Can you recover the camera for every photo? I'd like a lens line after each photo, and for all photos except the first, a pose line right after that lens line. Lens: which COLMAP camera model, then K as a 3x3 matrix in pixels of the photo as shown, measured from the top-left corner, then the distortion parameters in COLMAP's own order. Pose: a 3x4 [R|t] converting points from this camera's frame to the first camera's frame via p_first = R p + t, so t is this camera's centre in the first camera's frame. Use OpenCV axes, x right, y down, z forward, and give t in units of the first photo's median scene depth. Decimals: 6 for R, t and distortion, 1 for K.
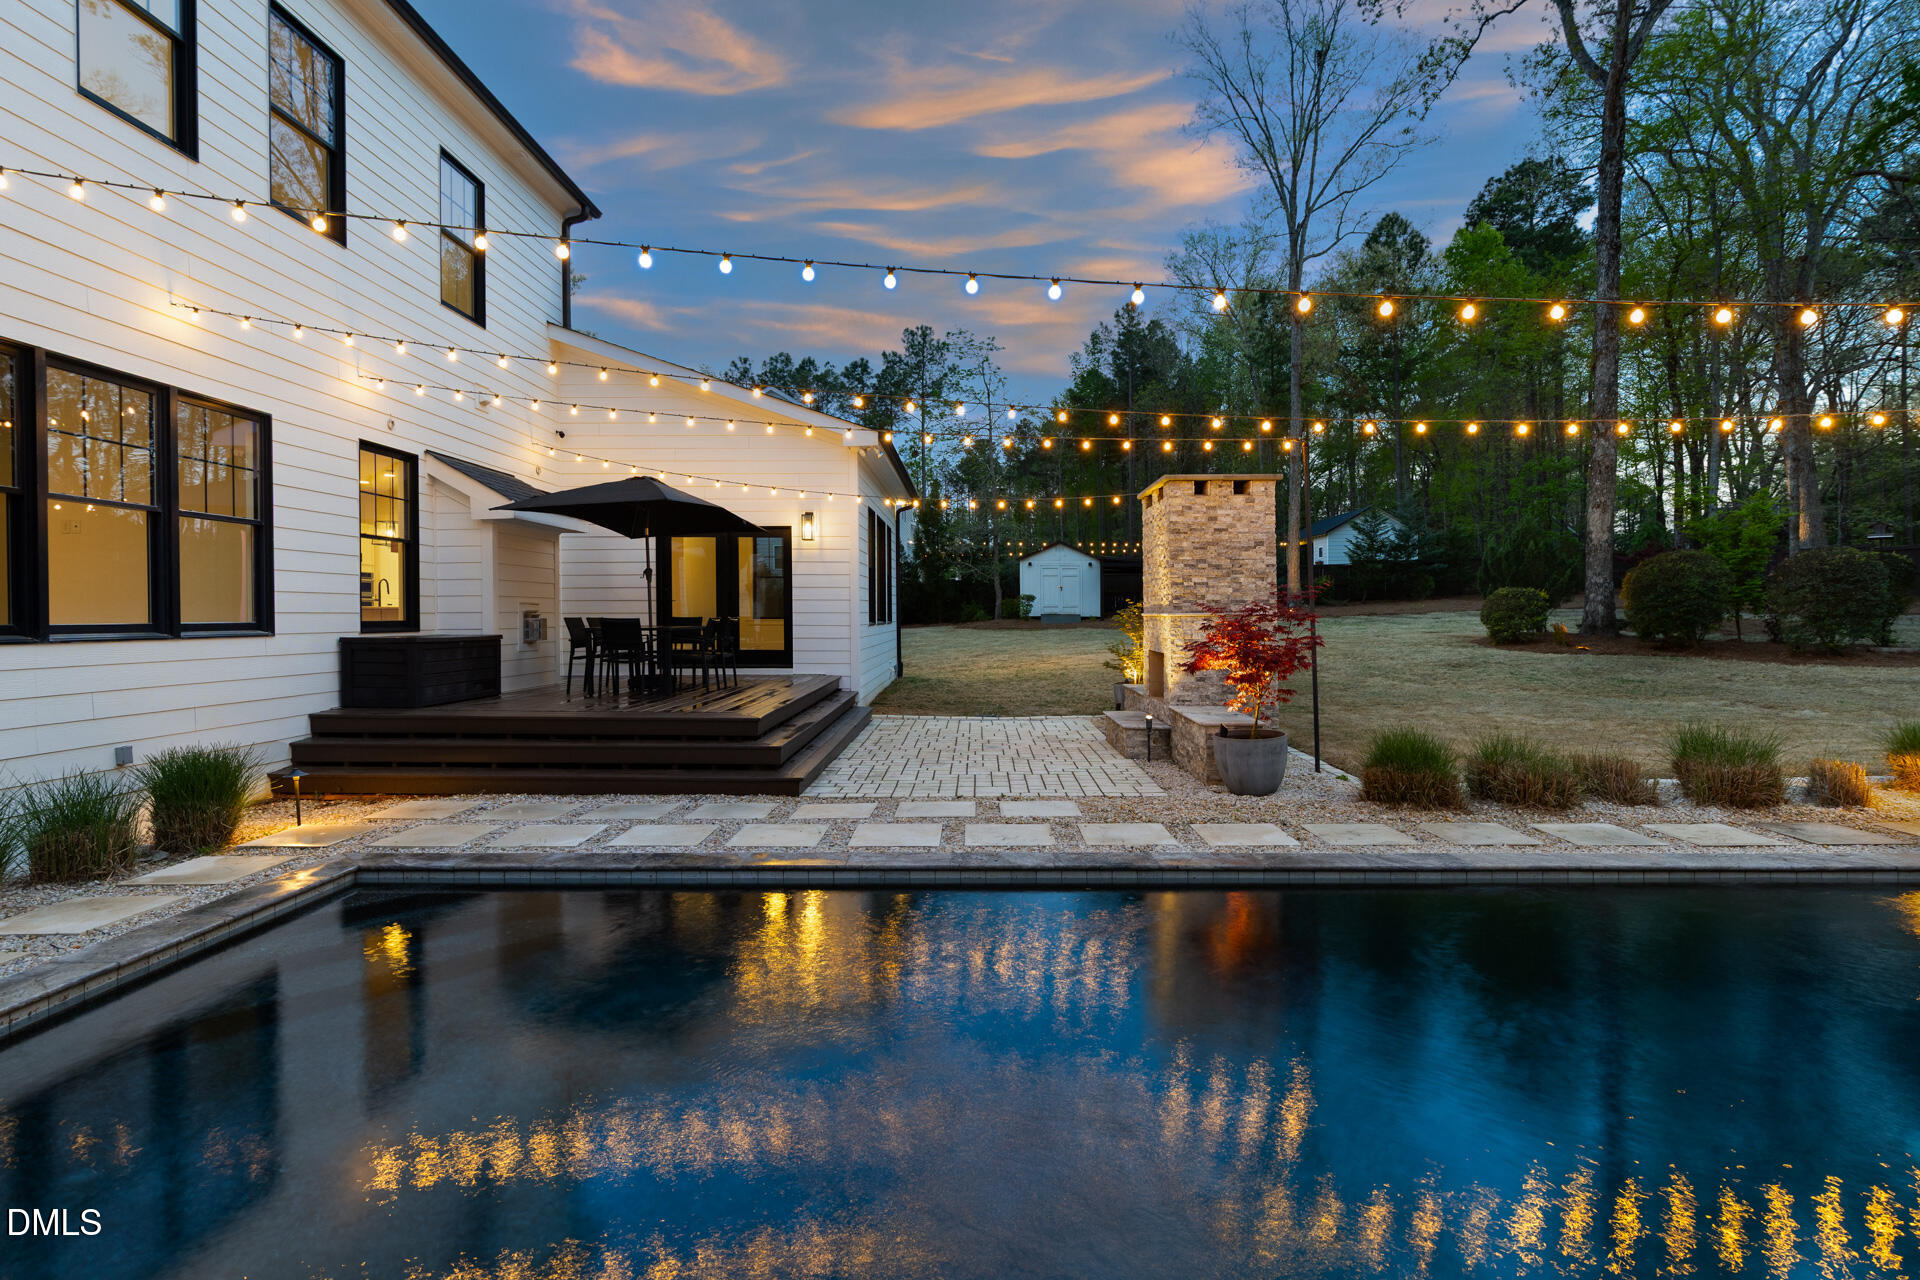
lens RADIAL K [[931.3, 0, 957.5], [0, 931.3, 610.8], [0, 0, 1]] dist [-0.001914, -0.000383]
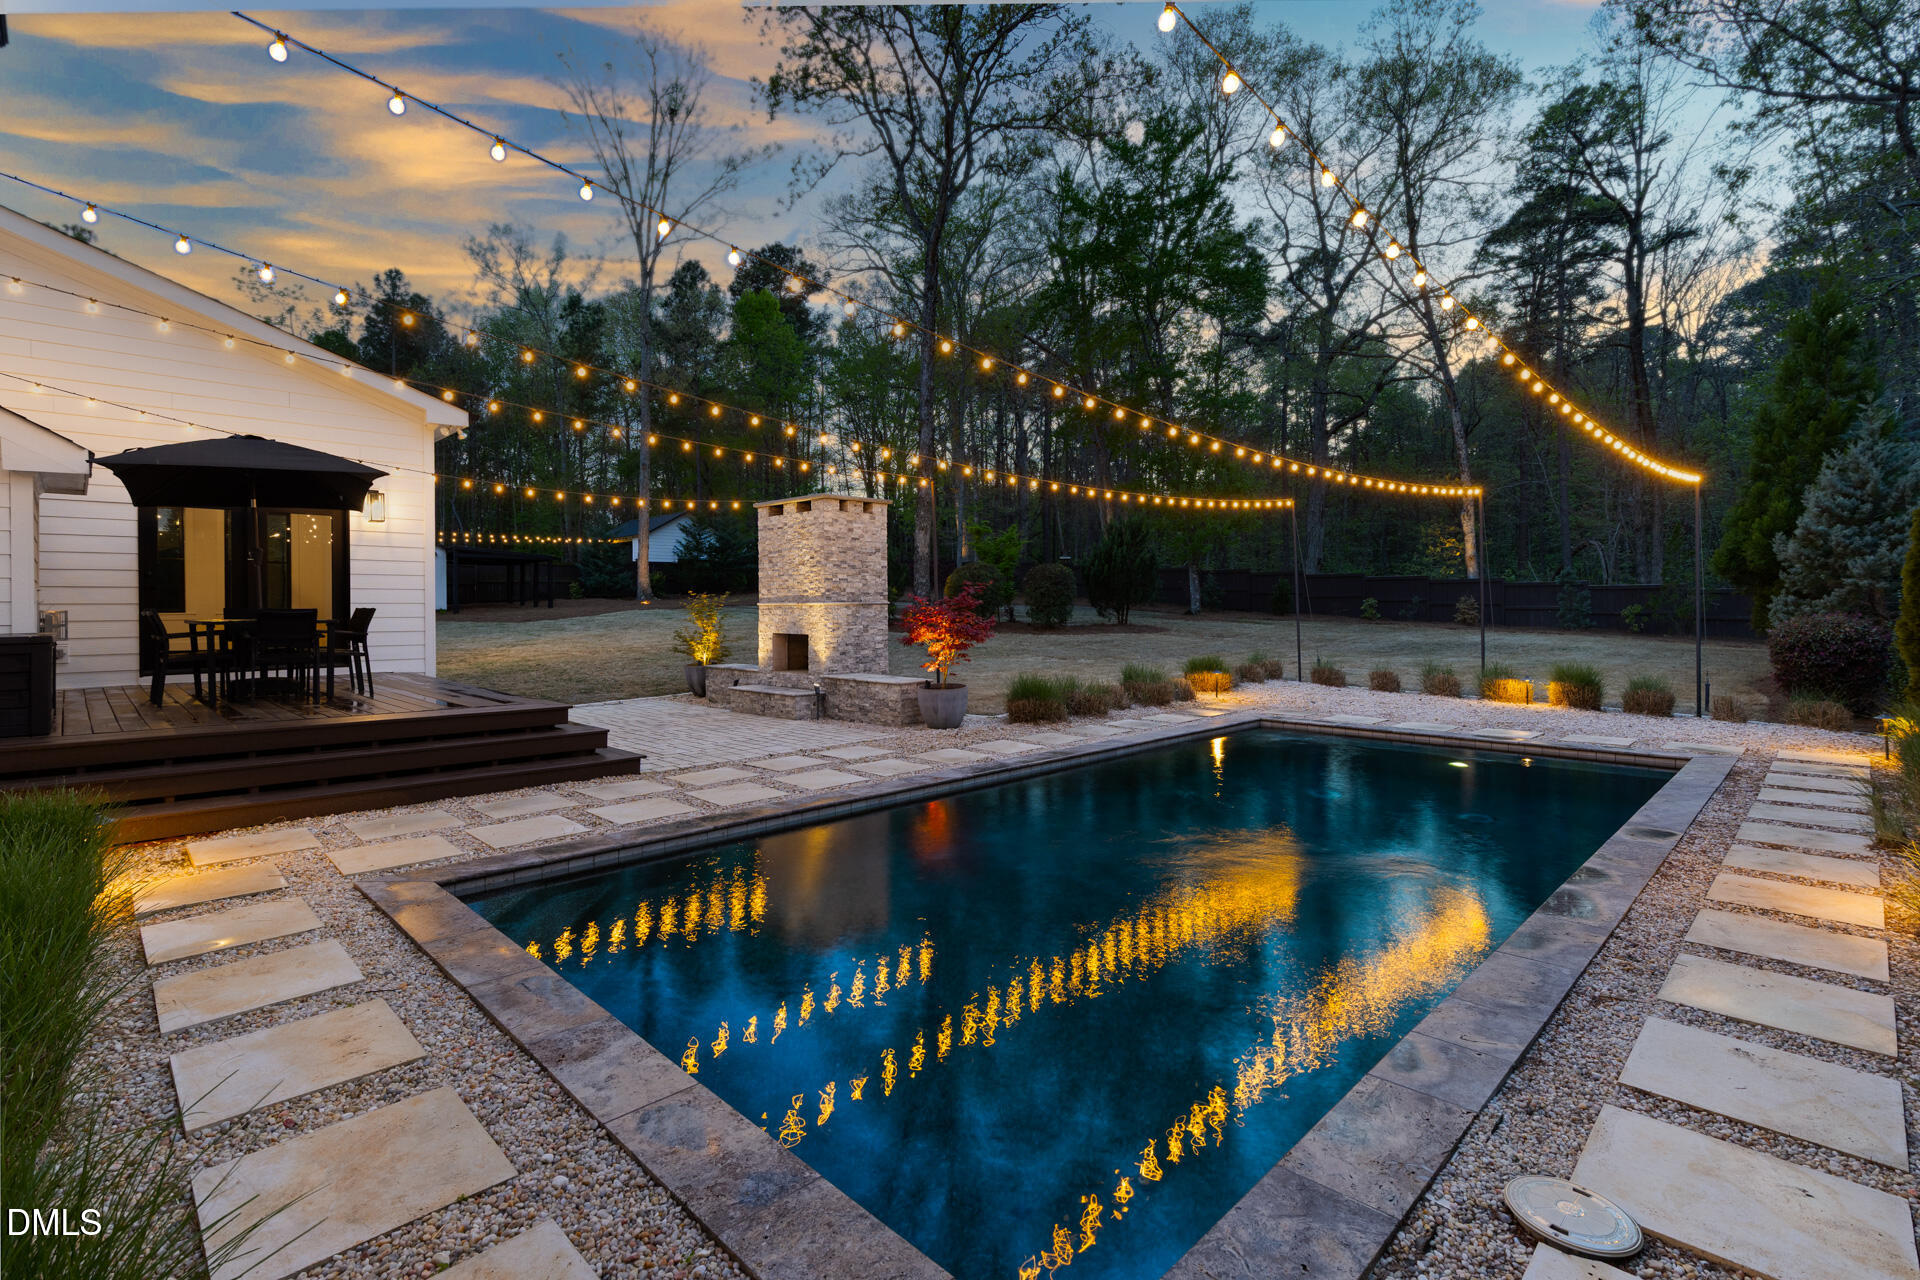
lens RADIAL K [[885.5, 0, 935.2], [0, 885.5, 605.6], [0, 0, 1]] dist [0.001592, 0.000581]
pose [[0.708428, -0.001787, 0.705780, -0.518430], [0.000463, 0.999998, 0.002068, 0.004648], [-0.705782, -0.001138, 0.708428, 0.036232]]
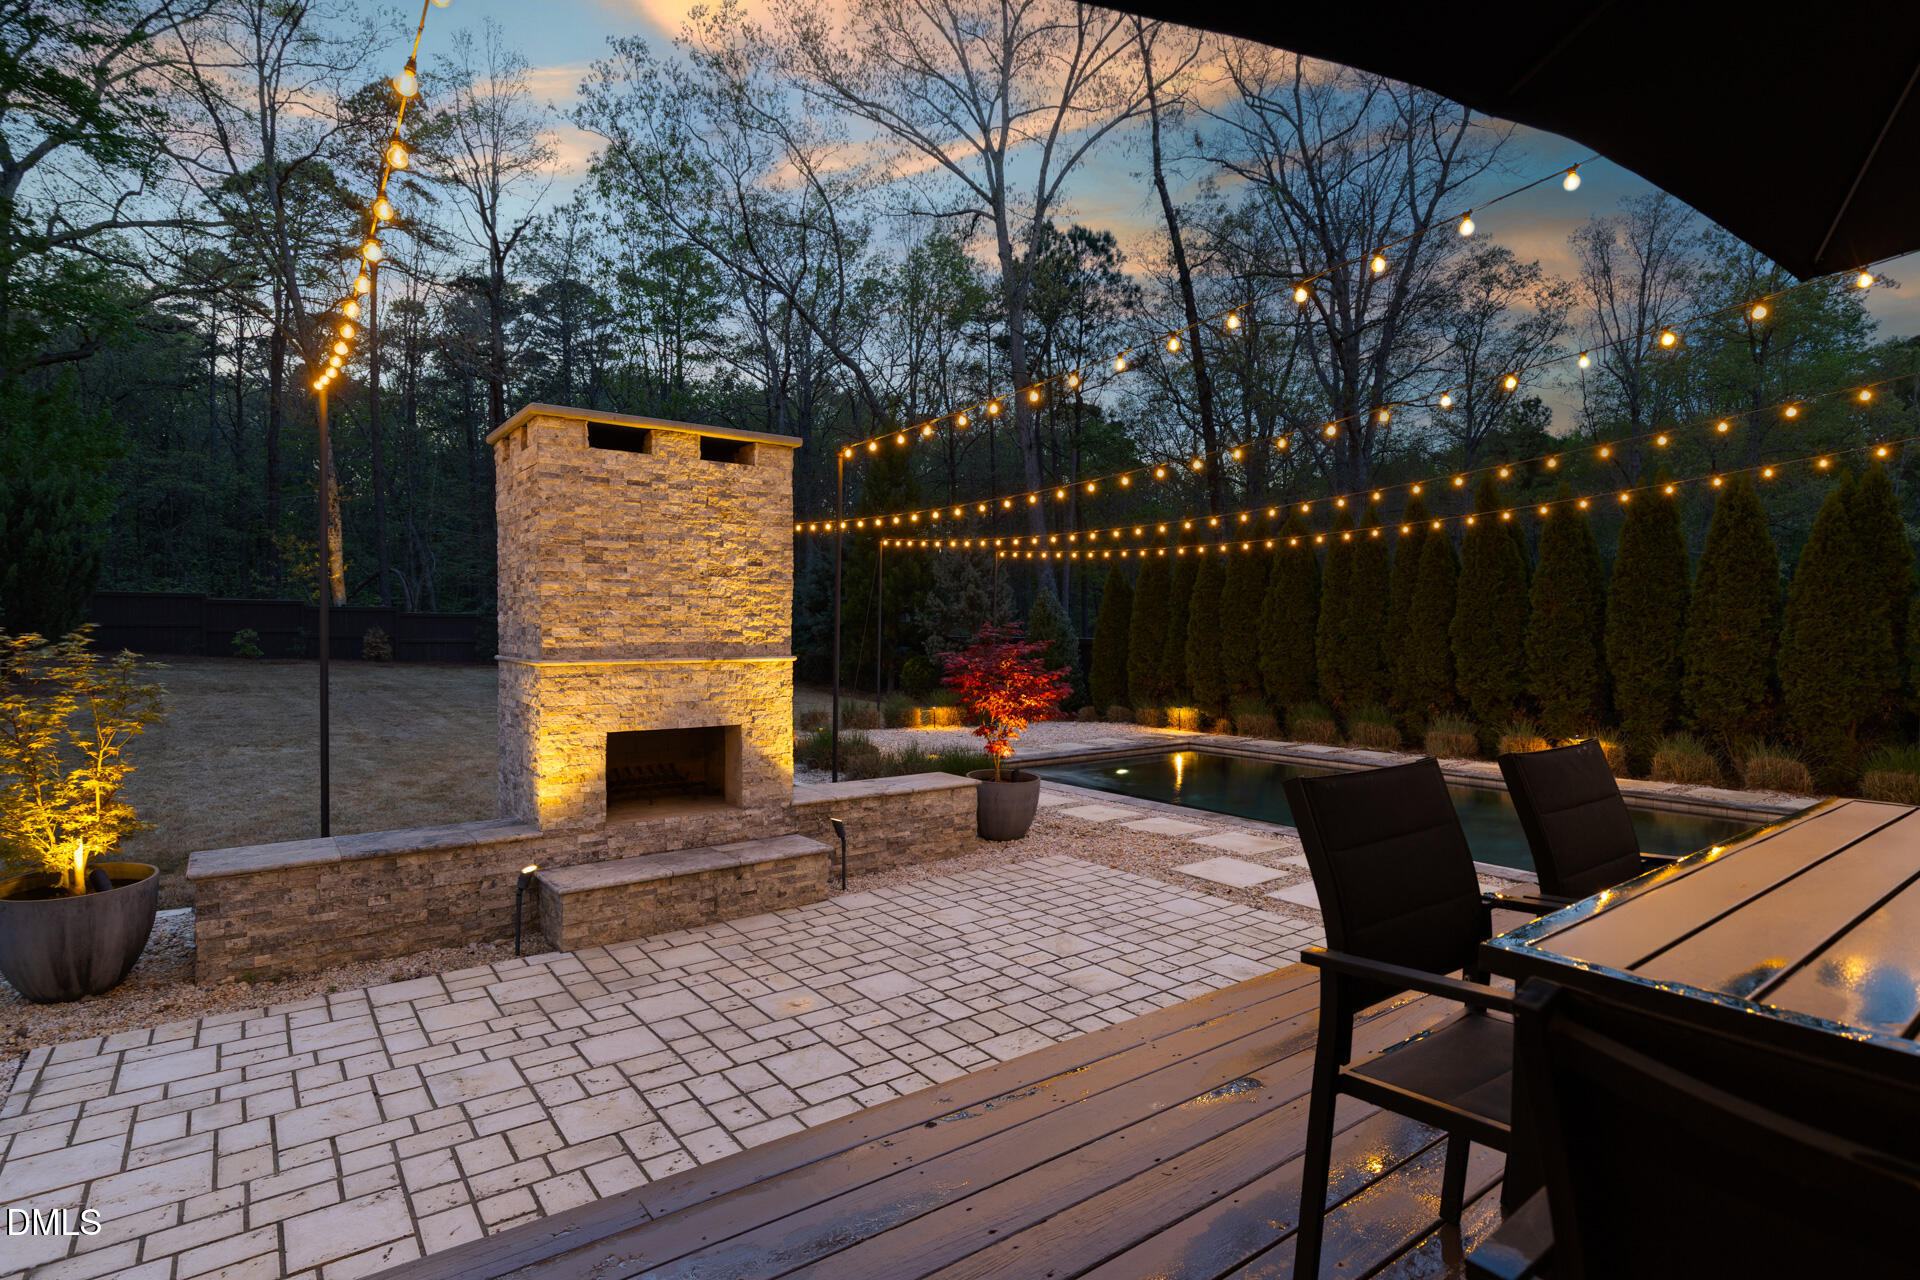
lens RADIAL K [[970.9, 0, 960.0], [0, 970.9, 640.0], [0, 0, 1]] dist [-0.000164, -0.000014]
pose [[-0.610988, -0.008941, 0.791589, -0.367435], [-0.003418, 0.999957, 0.008656, -0.014579], [-0.791632, 0.002584, -0.610992, 1.310657]]
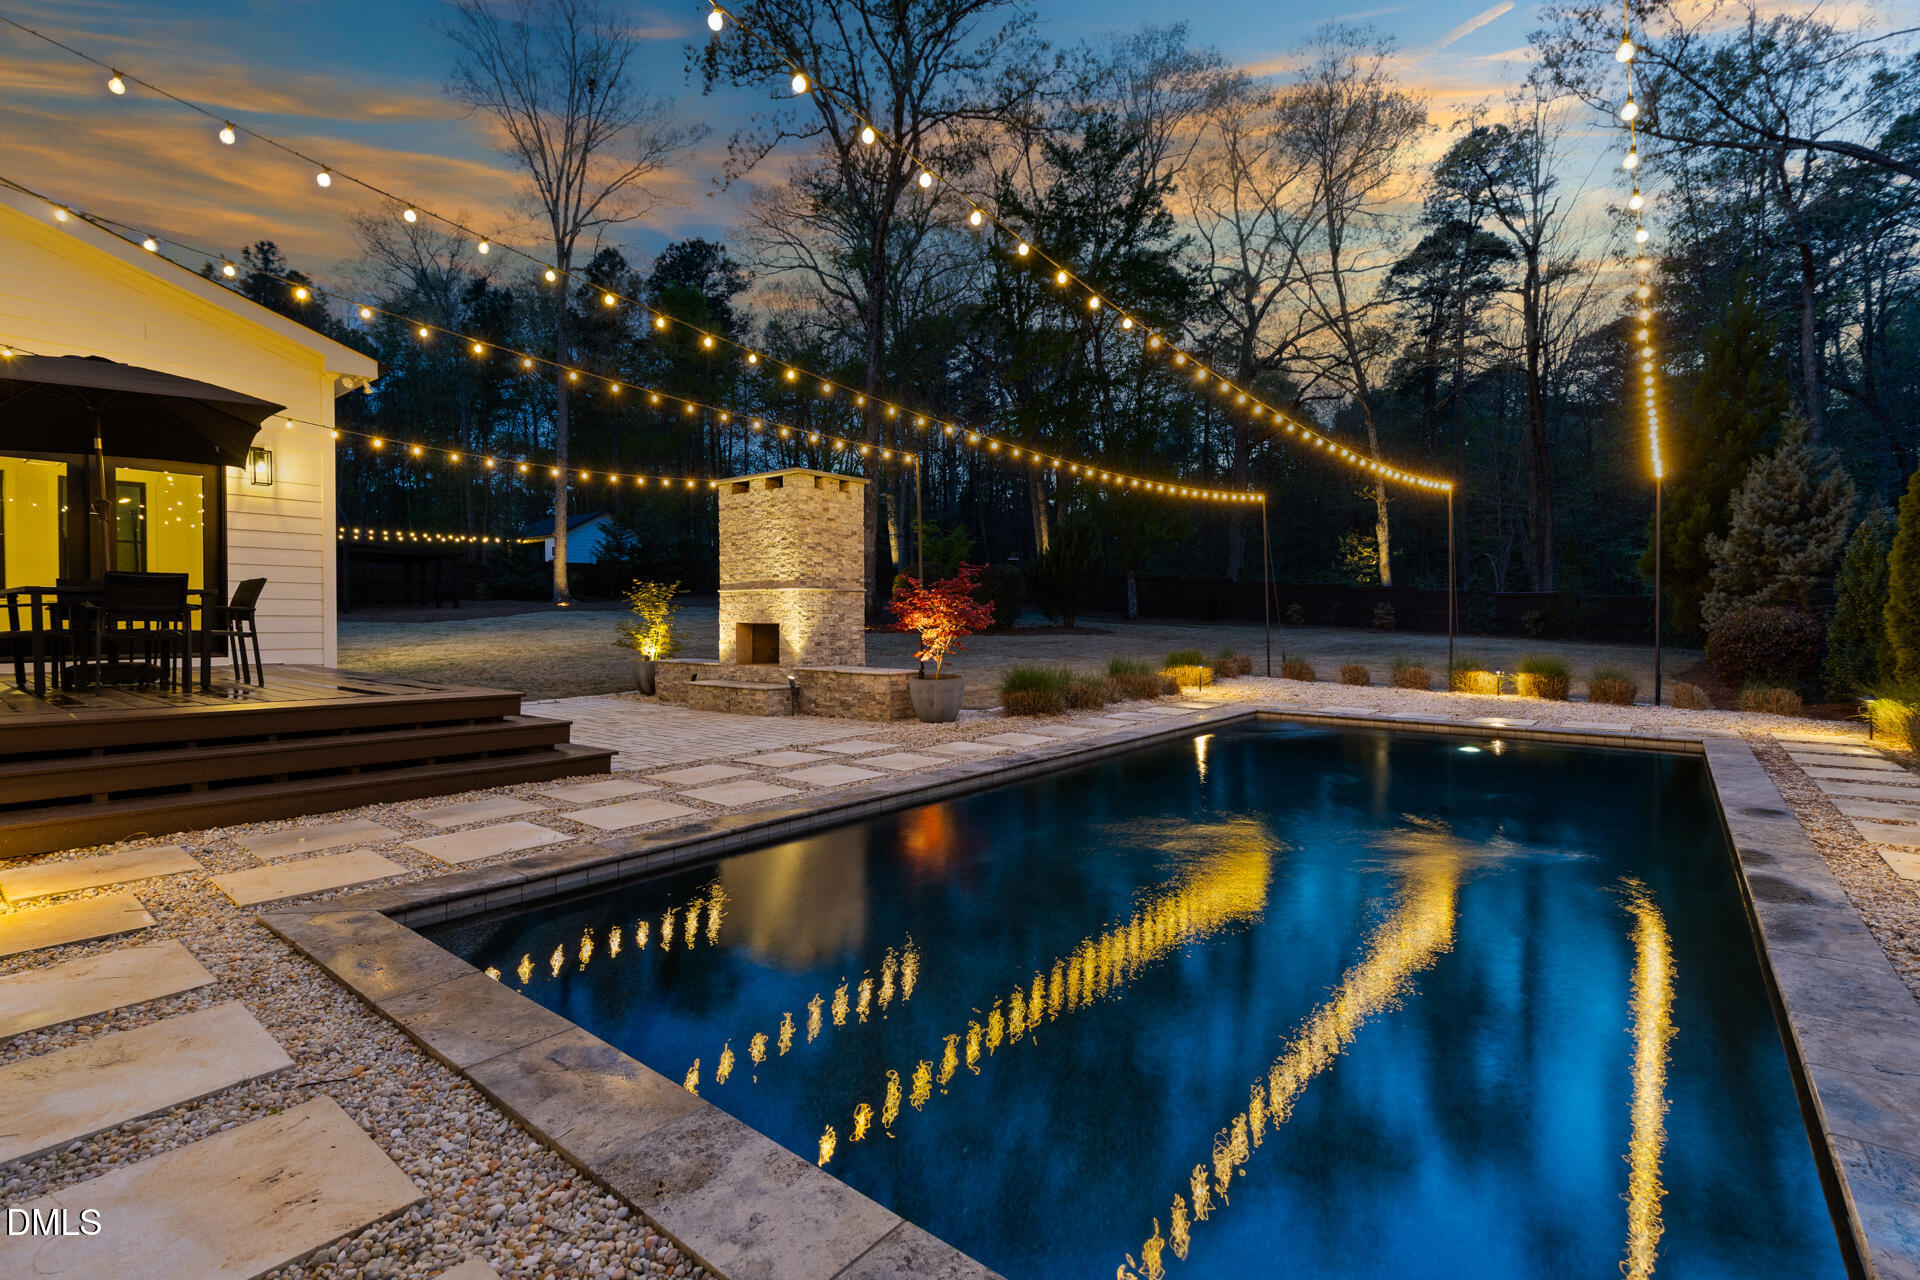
lens RADIAL K [[870.0, 0, 960.1], [0, 870.0, 626.5], [0, 0, 1]] dist [0.003376, 0.000198]
pose [[0.615292, -0.006085, 0.788276, -0.501684], [-0.005150, 0.999918, 0.011739, 0.037372], [-0.788282, -0.011282, 0.615210, 0.175102]]
